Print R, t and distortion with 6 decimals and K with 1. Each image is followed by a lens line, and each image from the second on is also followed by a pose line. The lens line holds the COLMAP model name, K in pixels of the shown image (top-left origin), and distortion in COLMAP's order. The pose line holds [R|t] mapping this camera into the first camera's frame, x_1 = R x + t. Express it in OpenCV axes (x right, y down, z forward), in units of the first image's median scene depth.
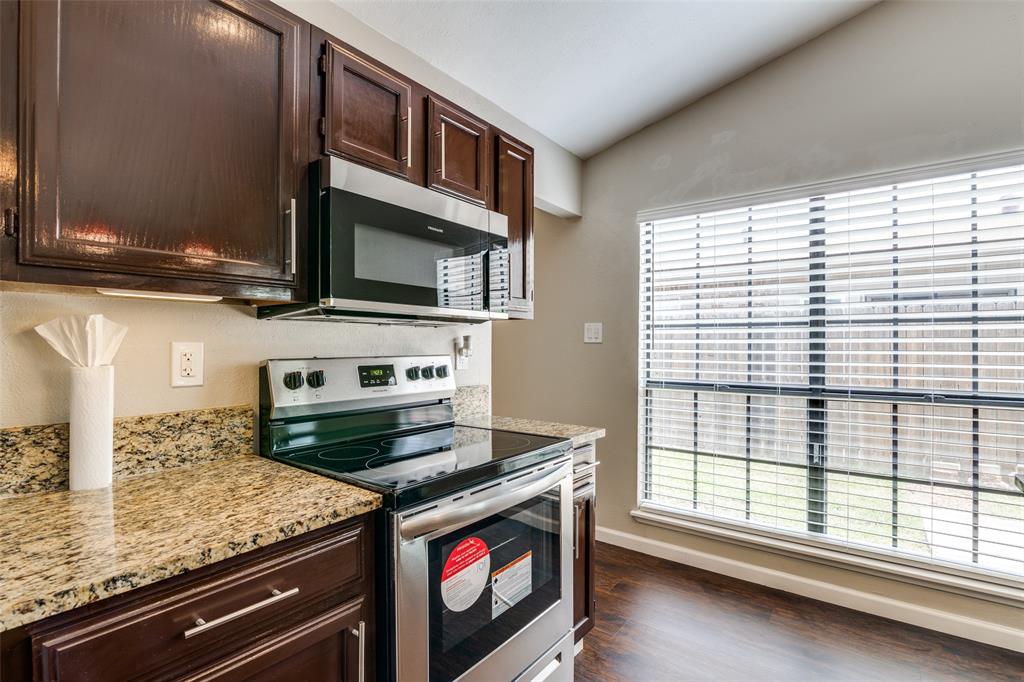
lens RADIAL K [[475.8, 0, 519.5], [0, 475.8, 344.8], [0, 0, 1]] dist [-0.015089, 0.000105]
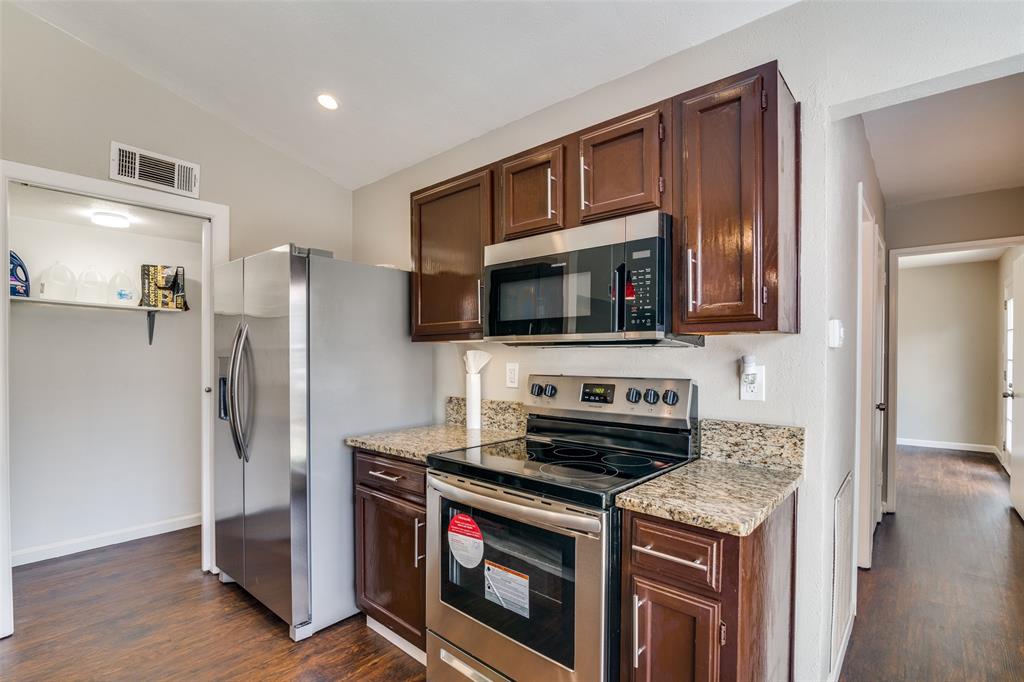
lens RADIAL K [[478.8, 0, 513.5], [0, 478.8, 358.5], [0, 0, 1]] dist [0.000779, 0.000312]
pose [[-0.070063, 0.004237, -0.997534, 1.135352], [0.001565, 0.999990, 0.004137, -0.031835], [0.997541, -0.001271, -0.070069, 1.145988]]
